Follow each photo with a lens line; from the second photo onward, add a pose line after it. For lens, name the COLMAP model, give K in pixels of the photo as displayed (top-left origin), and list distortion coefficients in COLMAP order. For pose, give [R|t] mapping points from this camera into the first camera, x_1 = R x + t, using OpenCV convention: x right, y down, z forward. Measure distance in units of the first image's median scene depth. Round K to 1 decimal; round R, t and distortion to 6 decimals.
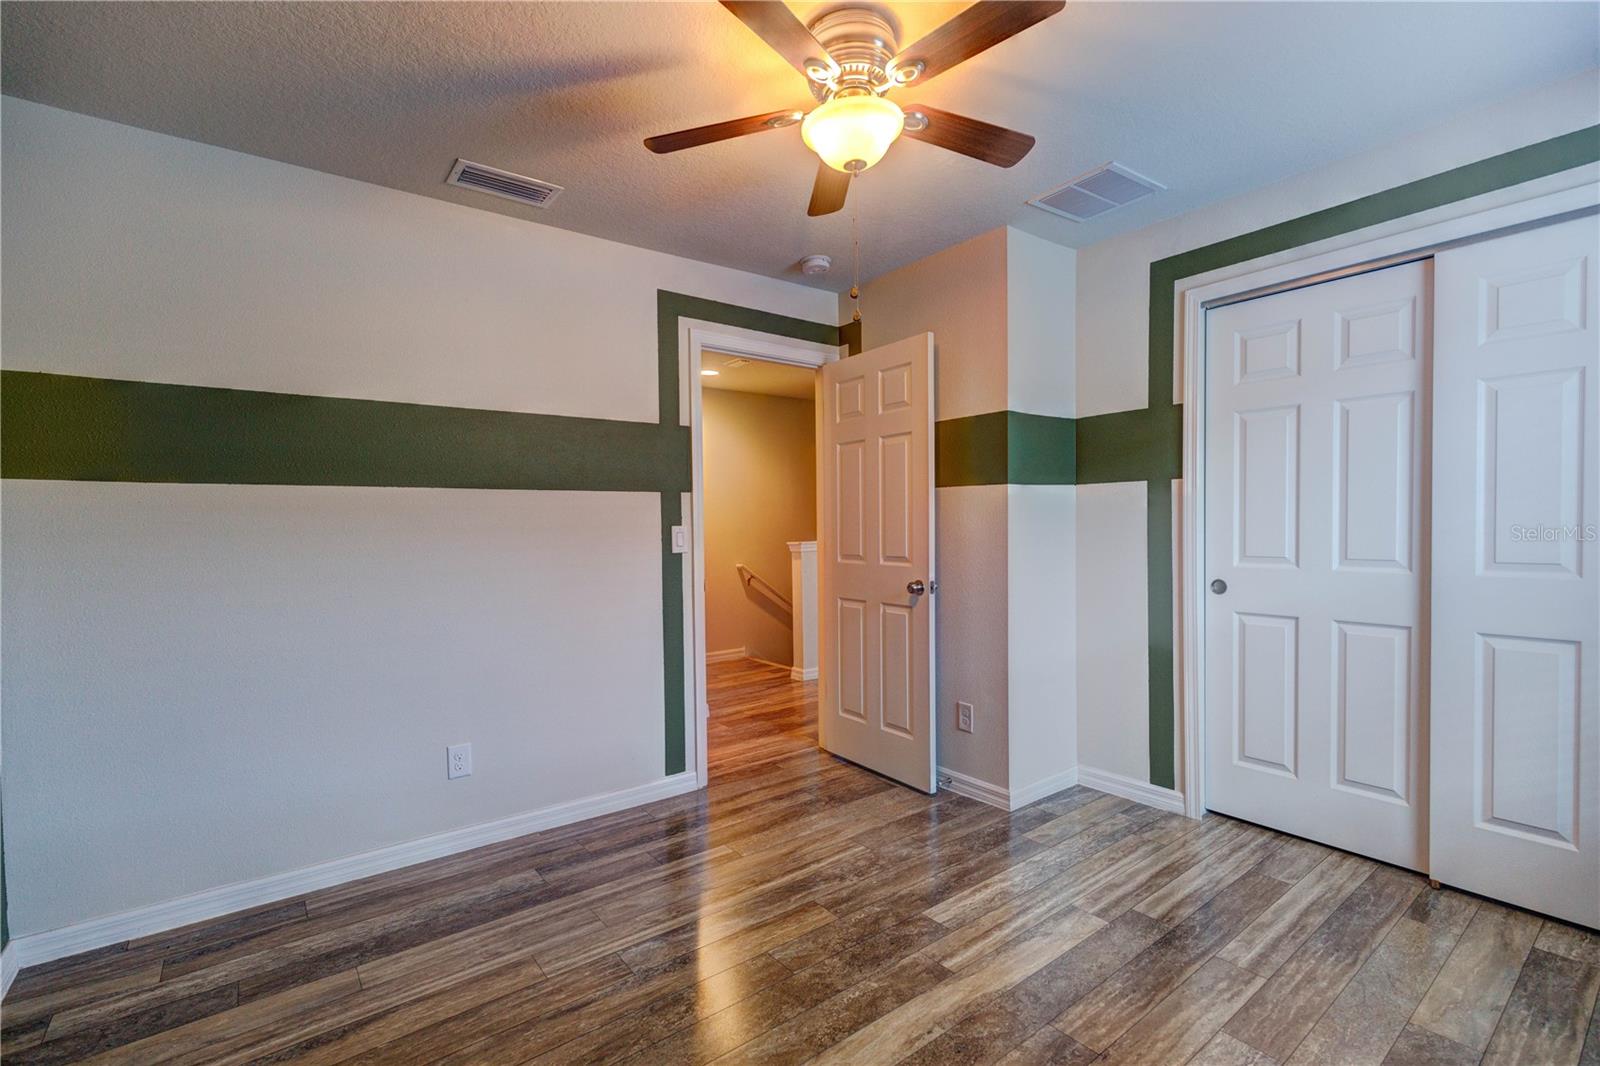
lens RADIAL K [[714.7, 0, 803.4], [0, 714.7, 536.0], [0, 0, 1]] dist [0.005554, -0.001204]
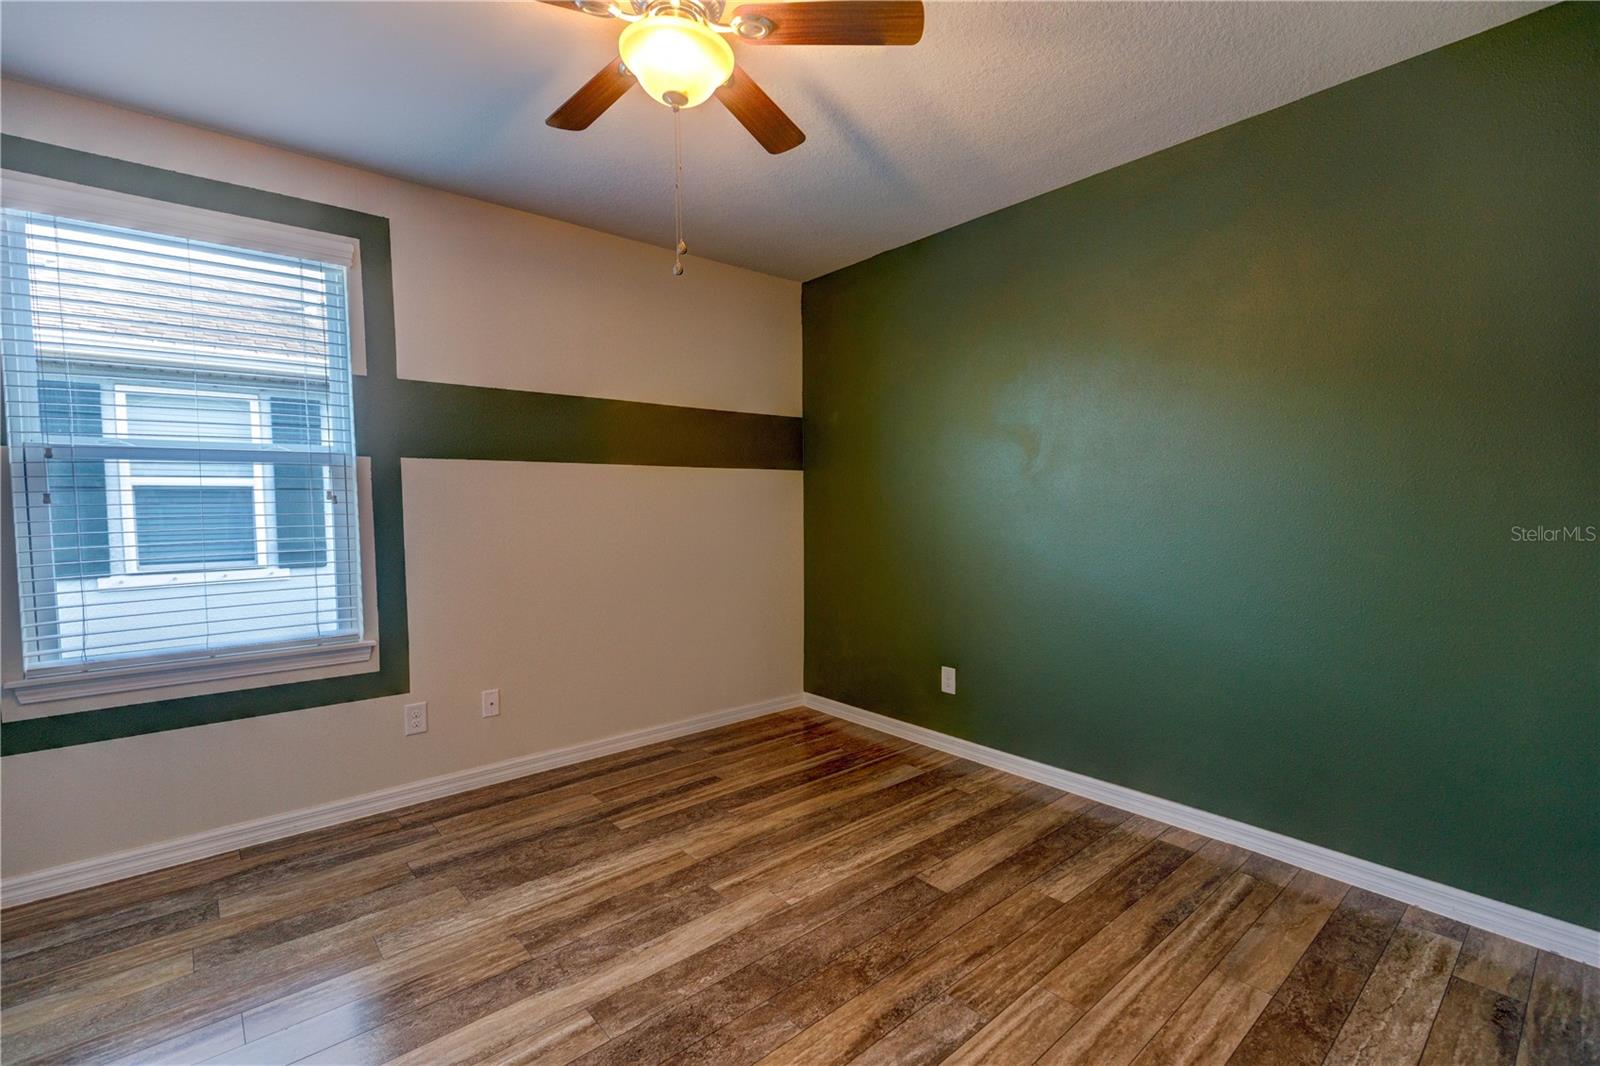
lens RADIAL K [[714.7, 0, 797.6], [0, 714.7, 537.6], [0, 0, 1]] dist [0.005554, -0.001204]
pose [[-0.998567, 0.024956, -0.047339, -0.022556], [0.021813, 0.997596, 0.065781, -0.022215], [0.048867, 0.064654, -0.996711, 1.856209]]
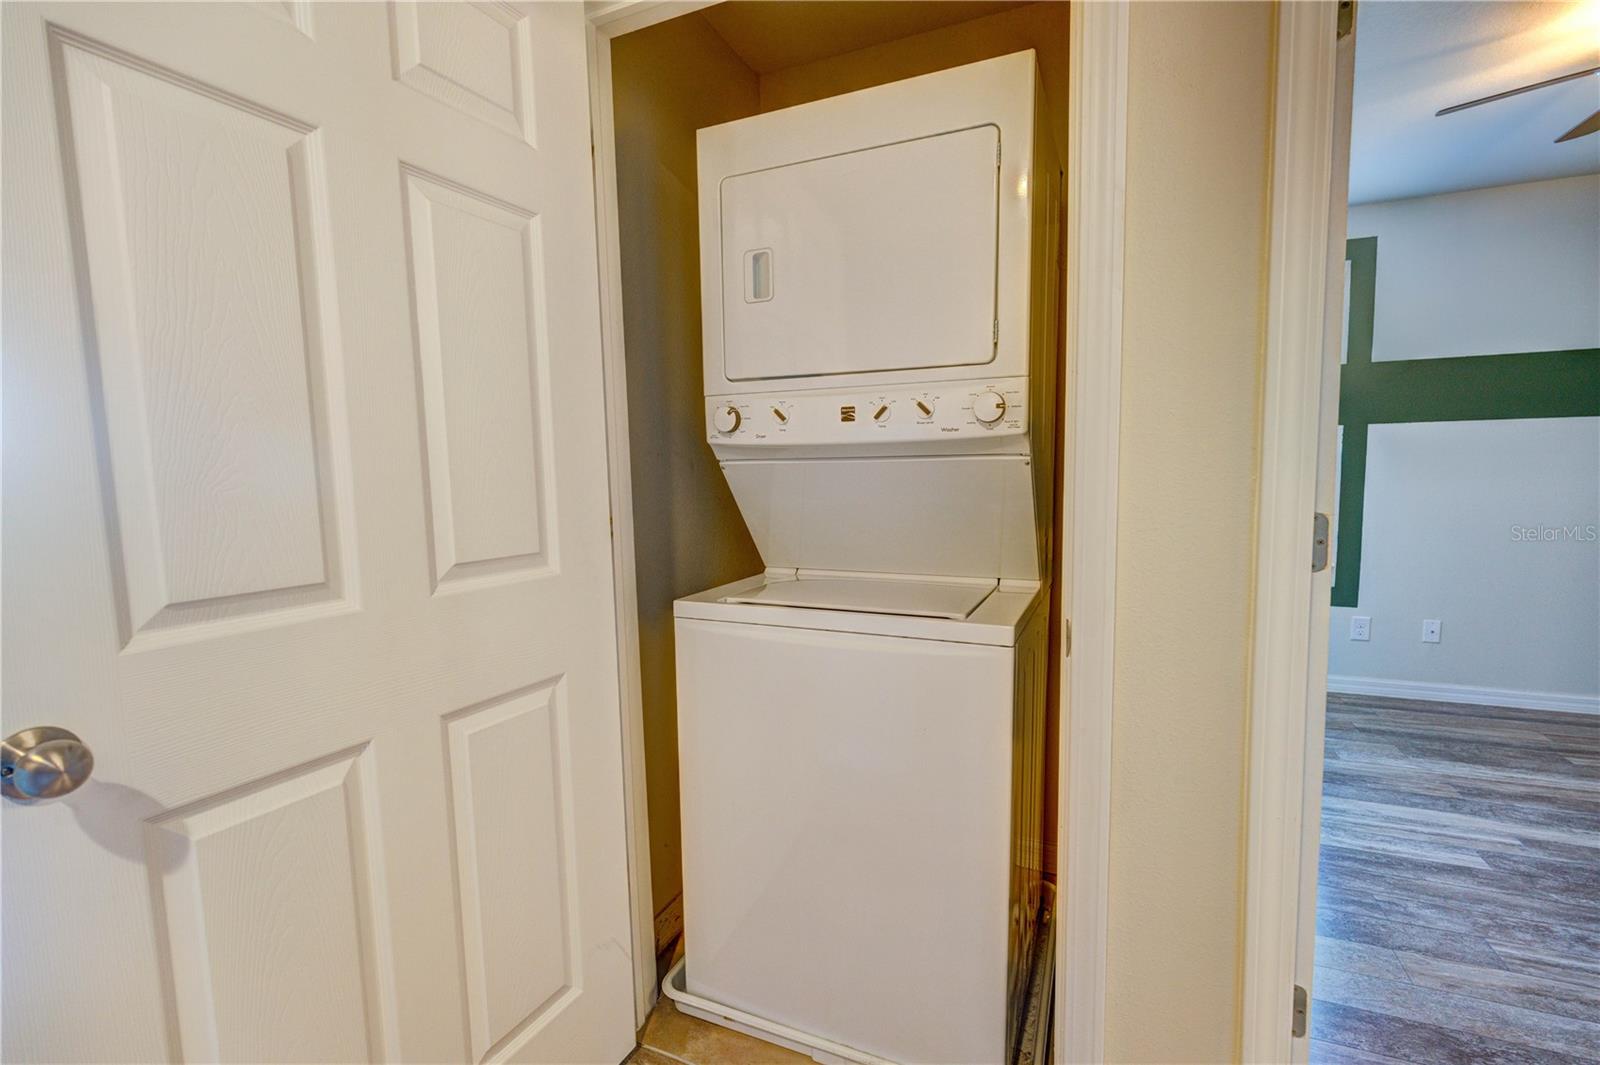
lens RADIAL K [[714.7, 0, 804.7], [0, 714.7, 538.9], [0, 0, 1]] dist [0.005554, -0.001204]
pose [[-0.488530, -0.064447, 0.870164, -0.218628], [0.034834, 0.995033, 0.093252, -0.035196], [-0.871851, 0.075868, -0.483859, 2.567693]]
